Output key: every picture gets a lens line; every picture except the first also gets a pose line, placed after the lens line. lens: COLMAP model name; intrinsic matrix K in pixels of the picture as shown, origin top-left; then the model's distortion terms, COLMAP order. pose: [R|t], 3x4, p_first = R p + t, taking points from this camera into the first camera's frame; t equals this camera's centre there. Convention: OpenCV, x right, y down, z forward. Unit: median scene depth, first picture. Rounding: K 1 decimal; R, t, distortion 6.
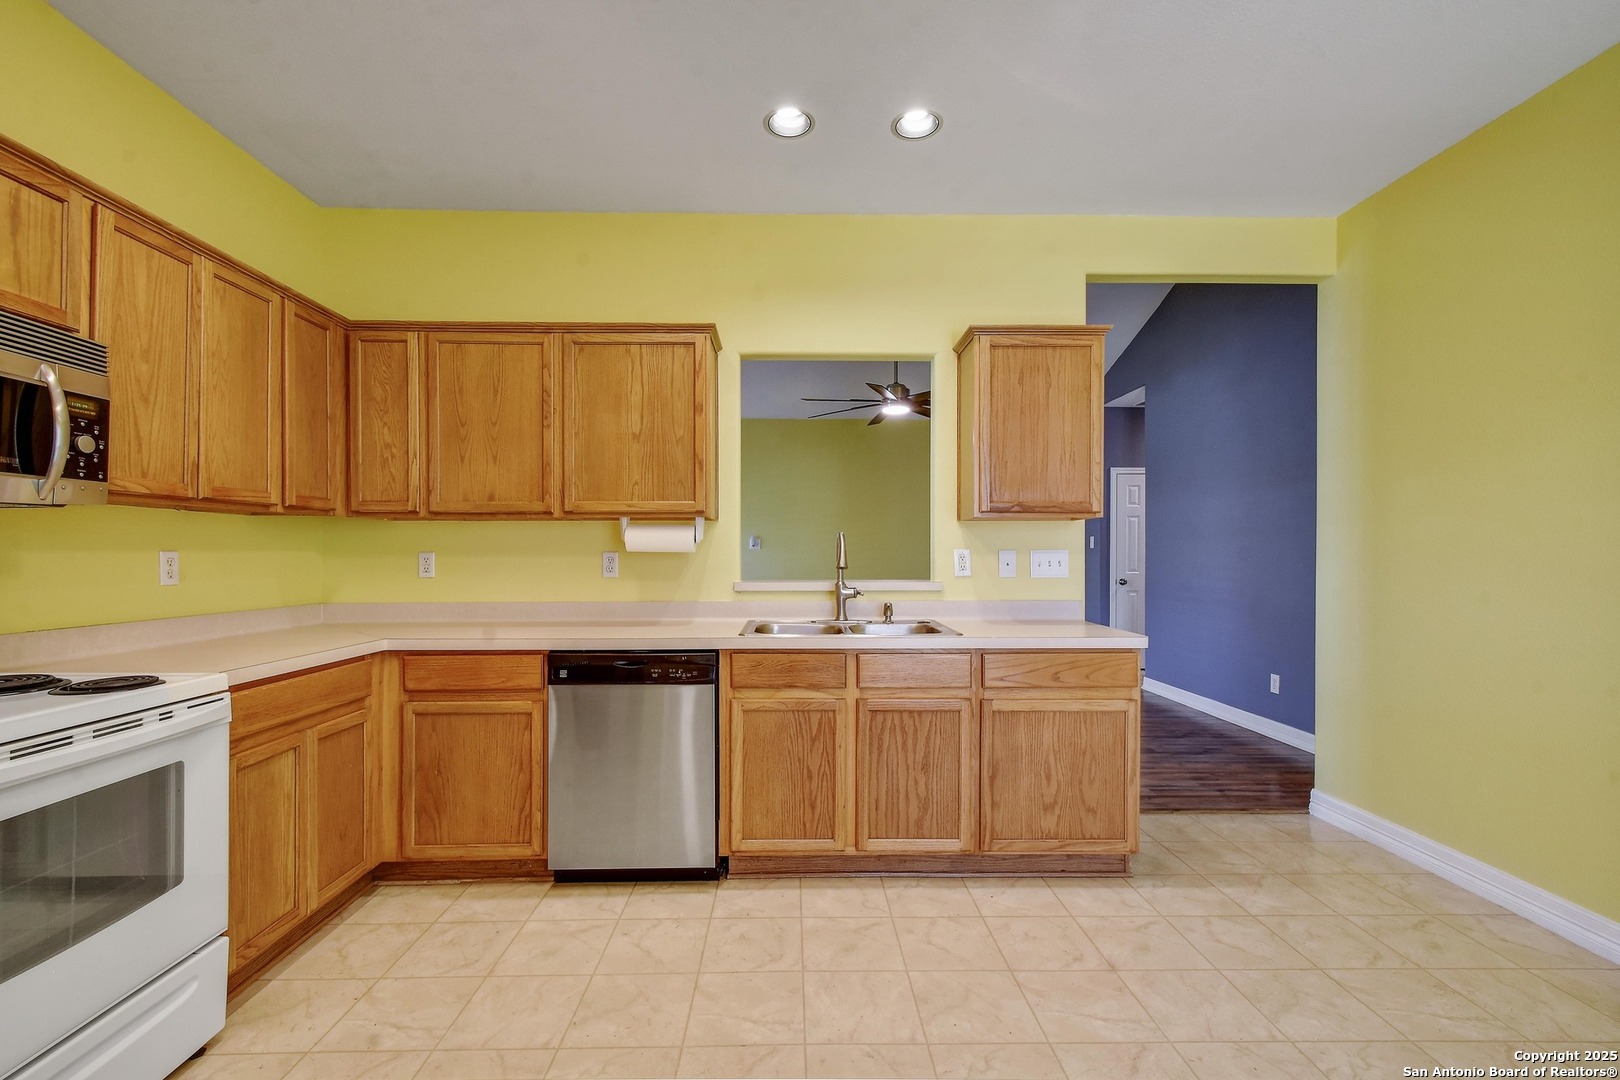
lens RADIAL K [[701.5, 0, 801.1], [0, 701.5, 555.1], [0, 0, 1]] dist [0.003526, 0.000089]
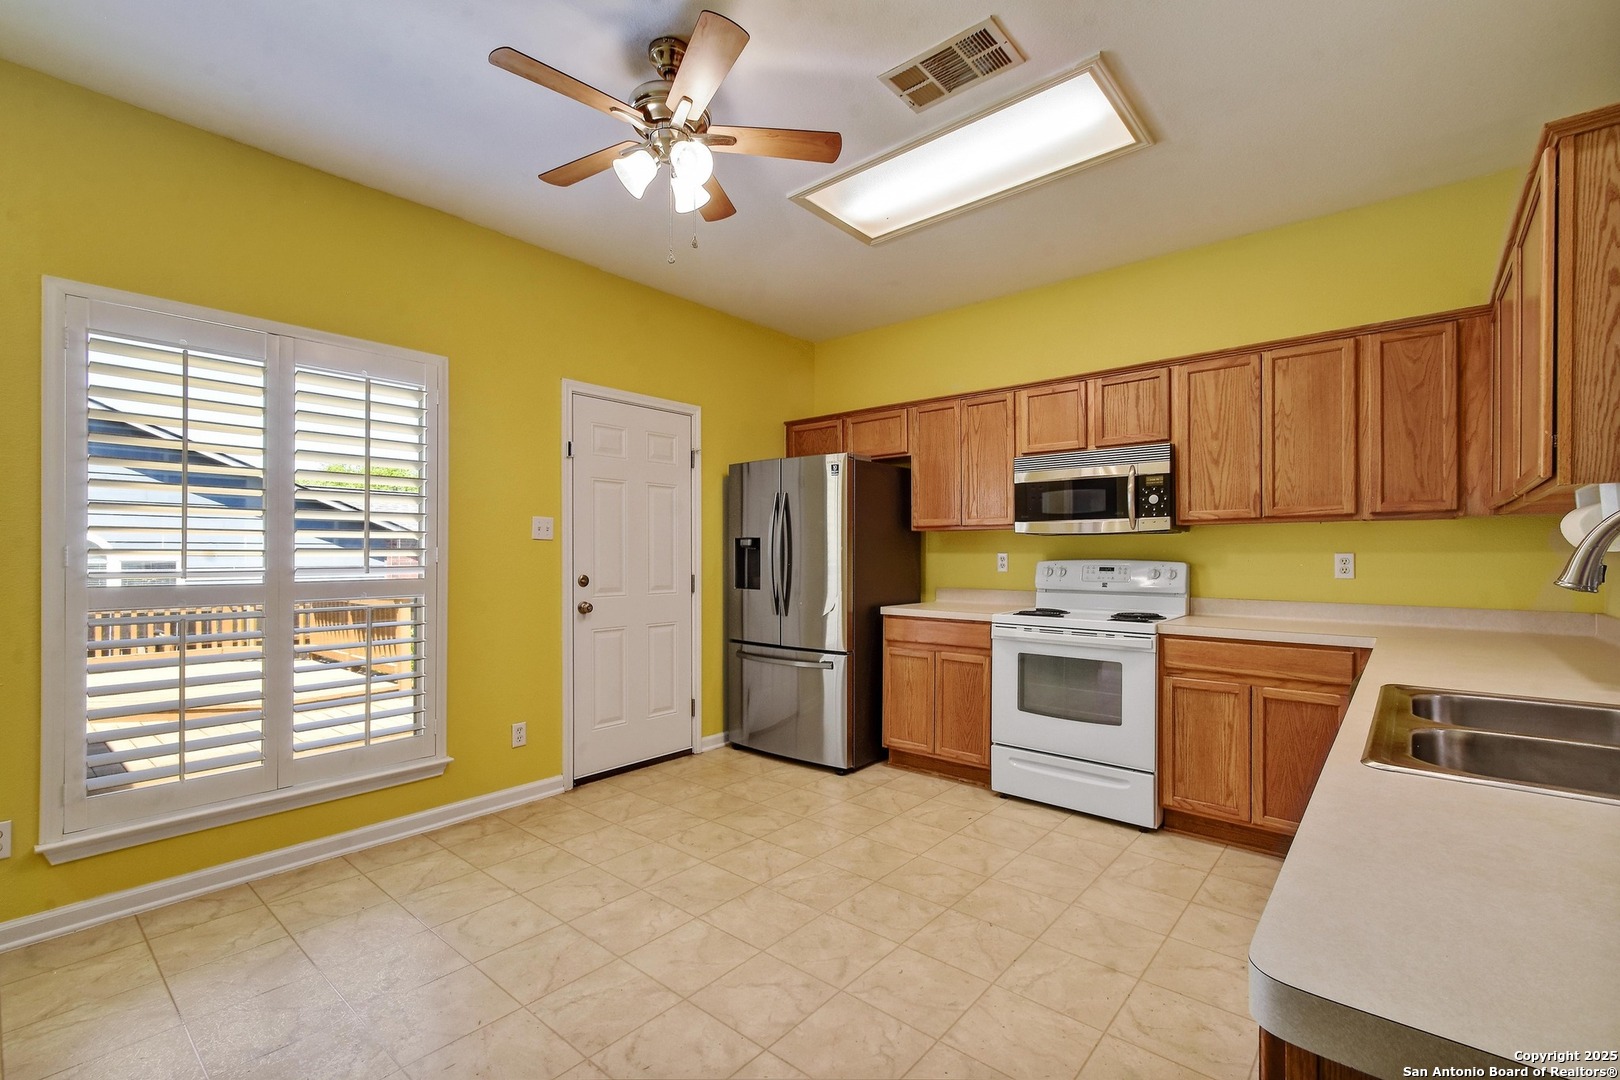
lens RADIAL K [[707.7, 0, 804.2], [0, 707.7, 554.6], [0, 0, 1]] dist [0.001760, -0.000614]
pose [[-0.666705, -0.000448, -0.745322, 0.727161], [-0.001111, 0.999999, 0.000393, -0.001943], [0.745321, 0.001090, -0.666705, 1.045754]]
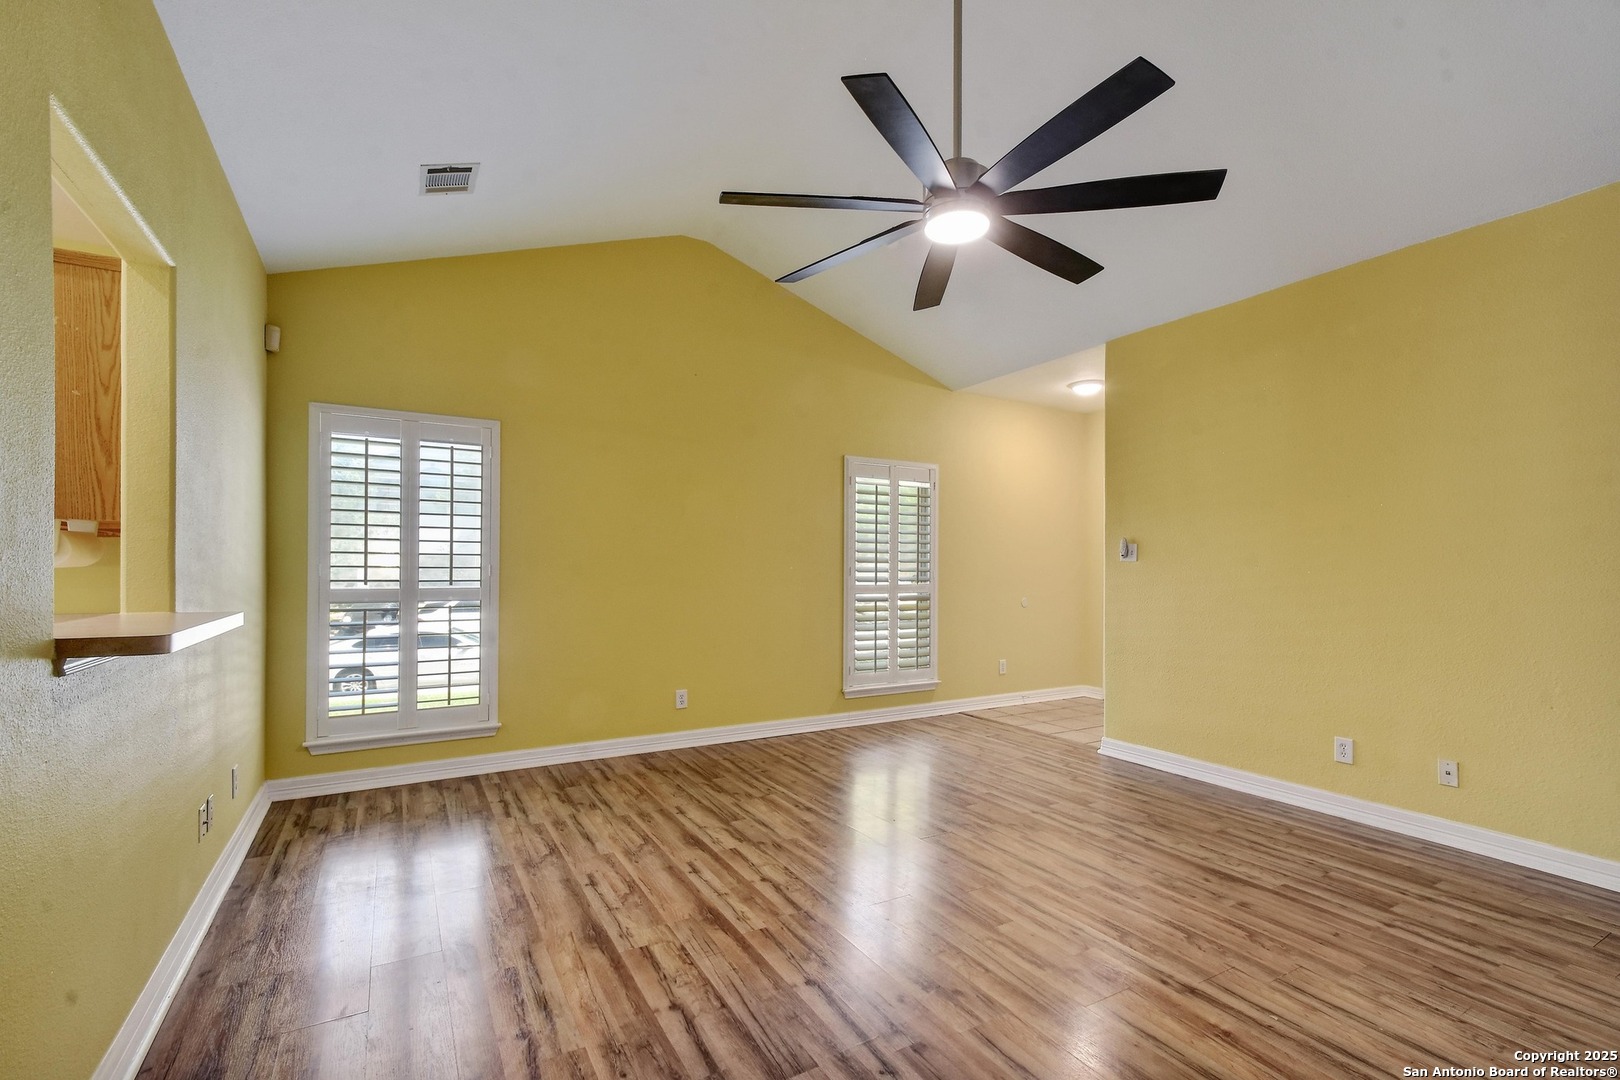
lens RADIAL K [[714.9, 0, 806.3], [0, 714.9, 566.0], [0, 0, 1]] dist [0.003070, -0.000278]
pose [[0.487152, 0.002203, -0.873314, 0.981855], [-0.004465, 0.999990, 0.000032, -0.010213], [0.873306, 0.003884, 0.487157, 1.521167]]
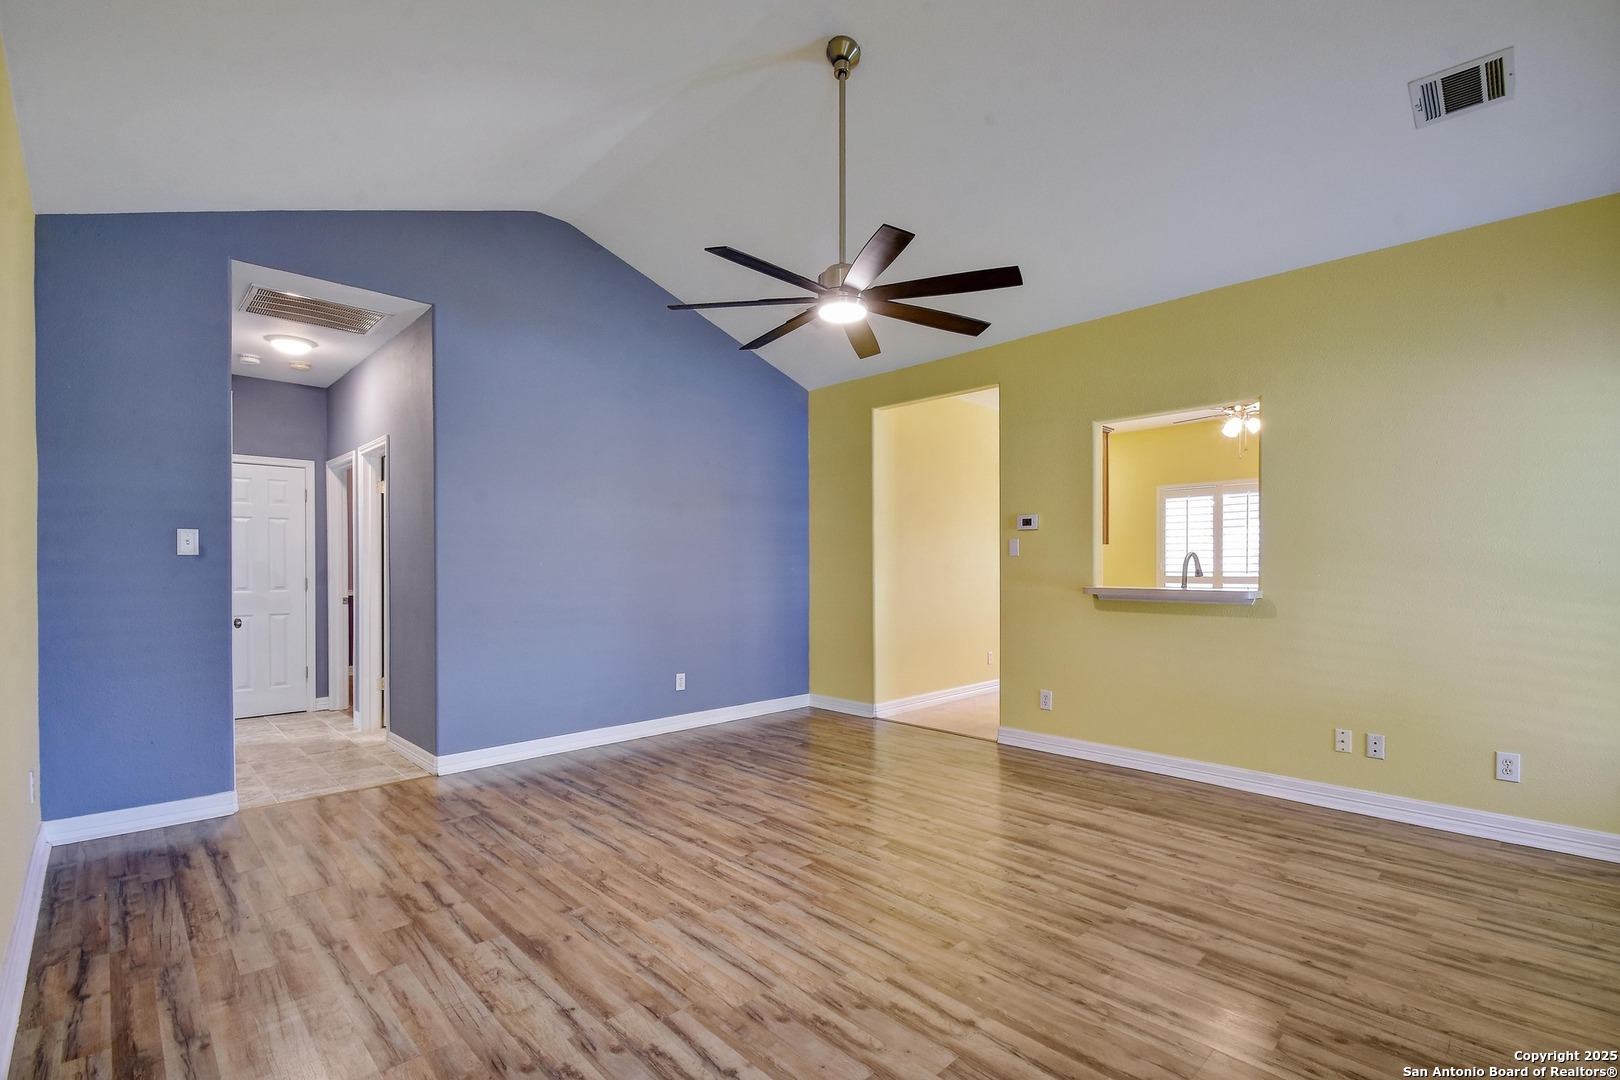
lens RADIAL K [[732.4, 0, 799.9], [0, 732.4, 553.6], [0, 0, 1]] dist [0.003050, -0.000102]
pose [[-0.675915, 0.012556, 0.736872, -0.592062], [0.002132, 0.999884, -0.015082, -0.007502], [-0.736976, -0.008623, -0.675864, 3.031088]]
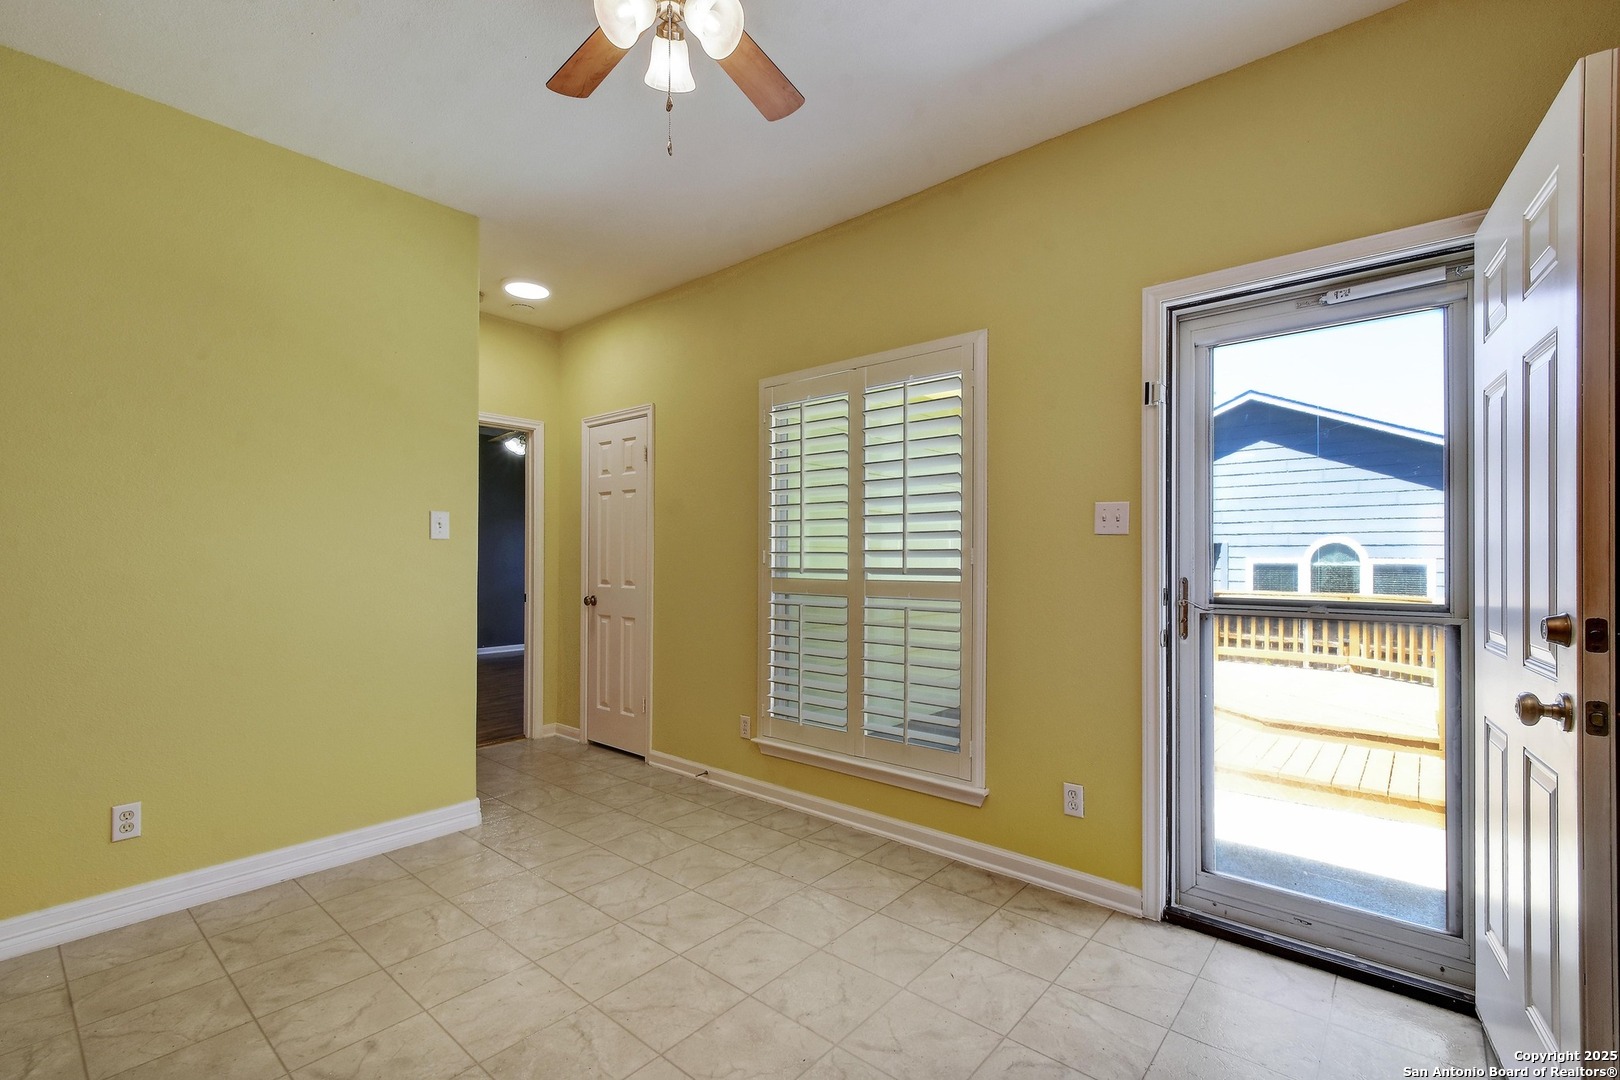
lens RADIAL K [[707.7, 0, 804.2], [0, 707.7, 554.6], [0, 0, 1]] dist [0.001760, -0.000614]
pose [[-0.743480, -0.000341, 0.668758, -0.303959], [-0.002491, 0.999994, -0.002261, 0.000134], [-0.668753, -0.003347, -0.743477, 0.736242]]
